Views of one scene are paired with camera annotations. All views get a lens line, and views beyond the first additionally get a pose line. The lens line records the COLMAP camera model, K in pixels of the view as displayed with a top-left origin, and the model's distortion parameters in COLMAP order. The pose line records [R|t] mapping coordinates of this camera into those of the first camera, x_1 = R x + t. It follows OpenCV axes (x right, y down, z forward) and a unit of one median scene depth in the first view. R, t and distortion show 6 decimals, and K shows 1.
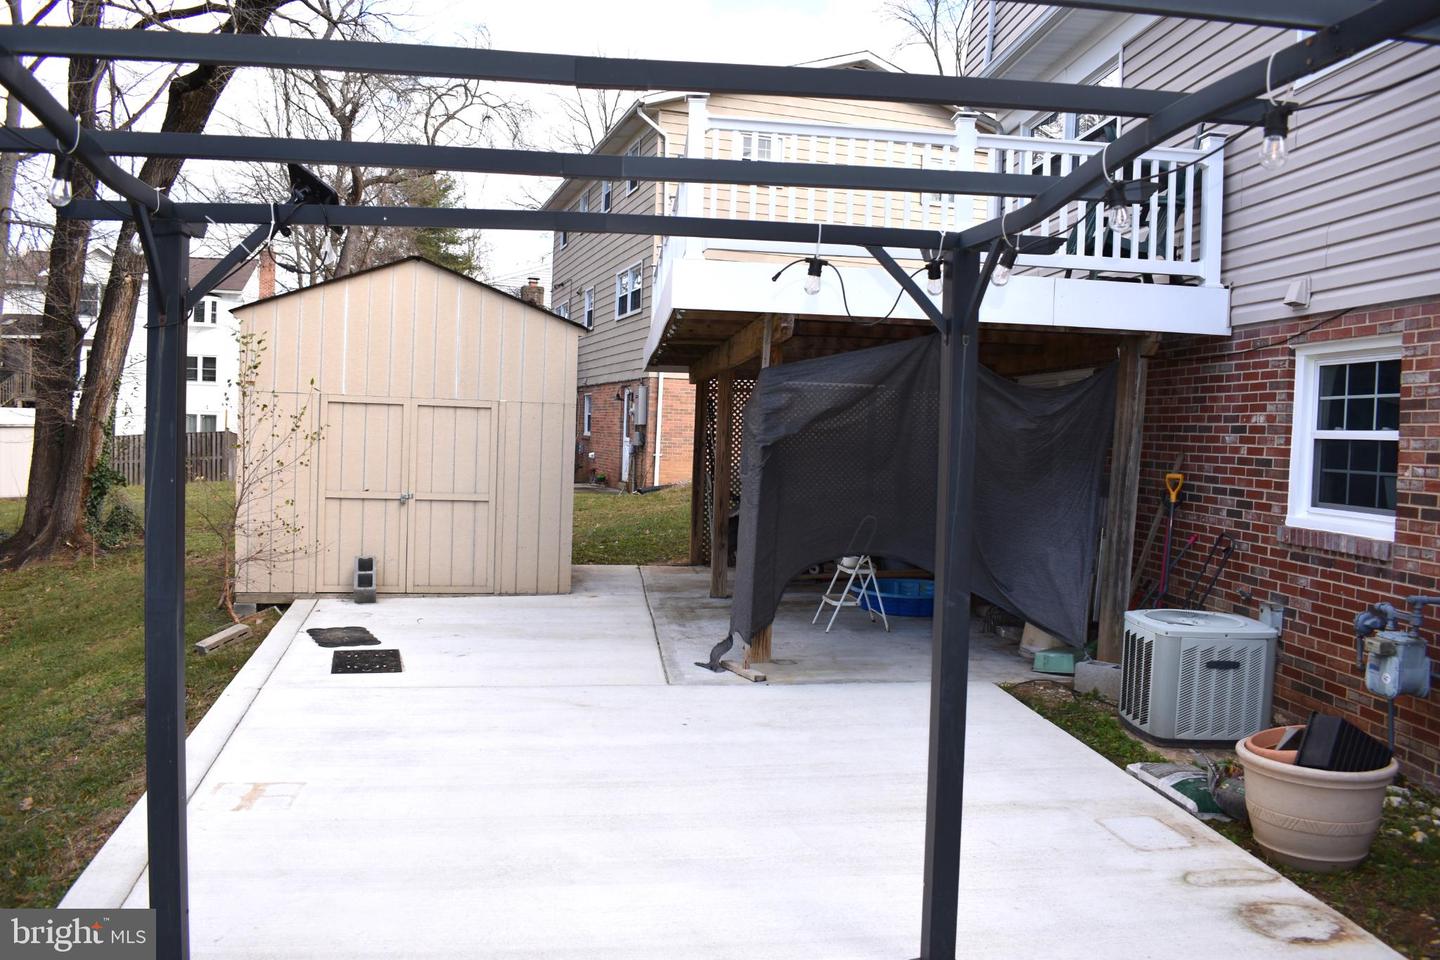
lens RADIAL K [[1112.2, 0, 721.8], [0, 1112.2, 476.0], [0, 0, 1]] dist [-0.095588, 0.011261]
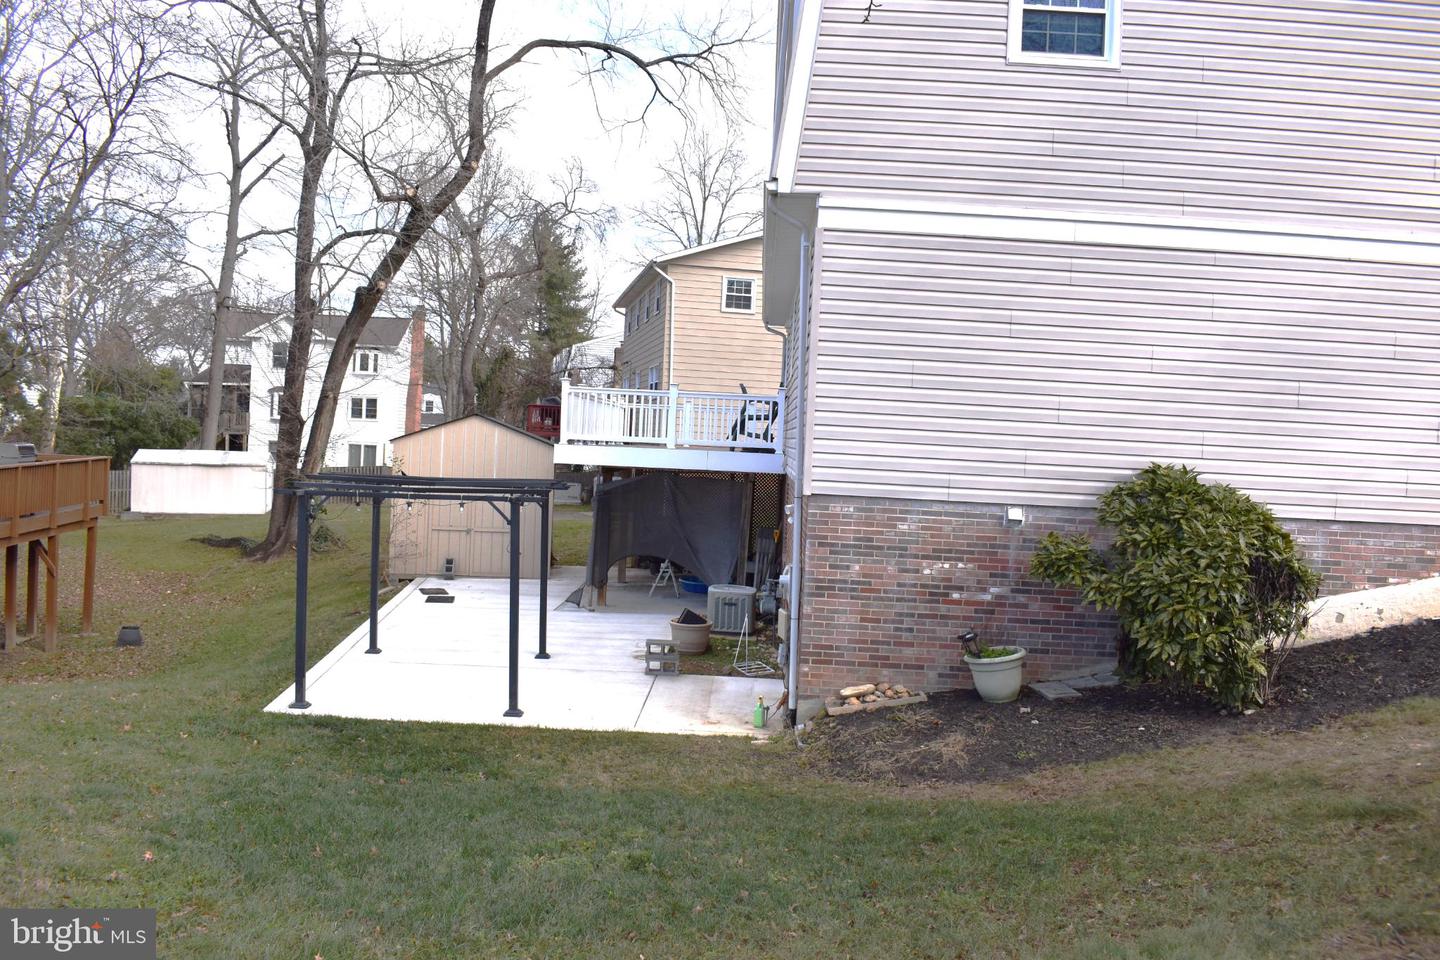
lens RADIAL K [[1112.2, 0, 720.0], [0, 1112.2, 480.2], [0, 0, 1]] dist [-0.095588, 0.011261]
pose [[0.991575, 0.016583, -0.128468, 0.440159], [-0.017901, 0.999798, -0.009108, -0.062327], [0.128291, 0.011331, 0.991672, -0.990061]]
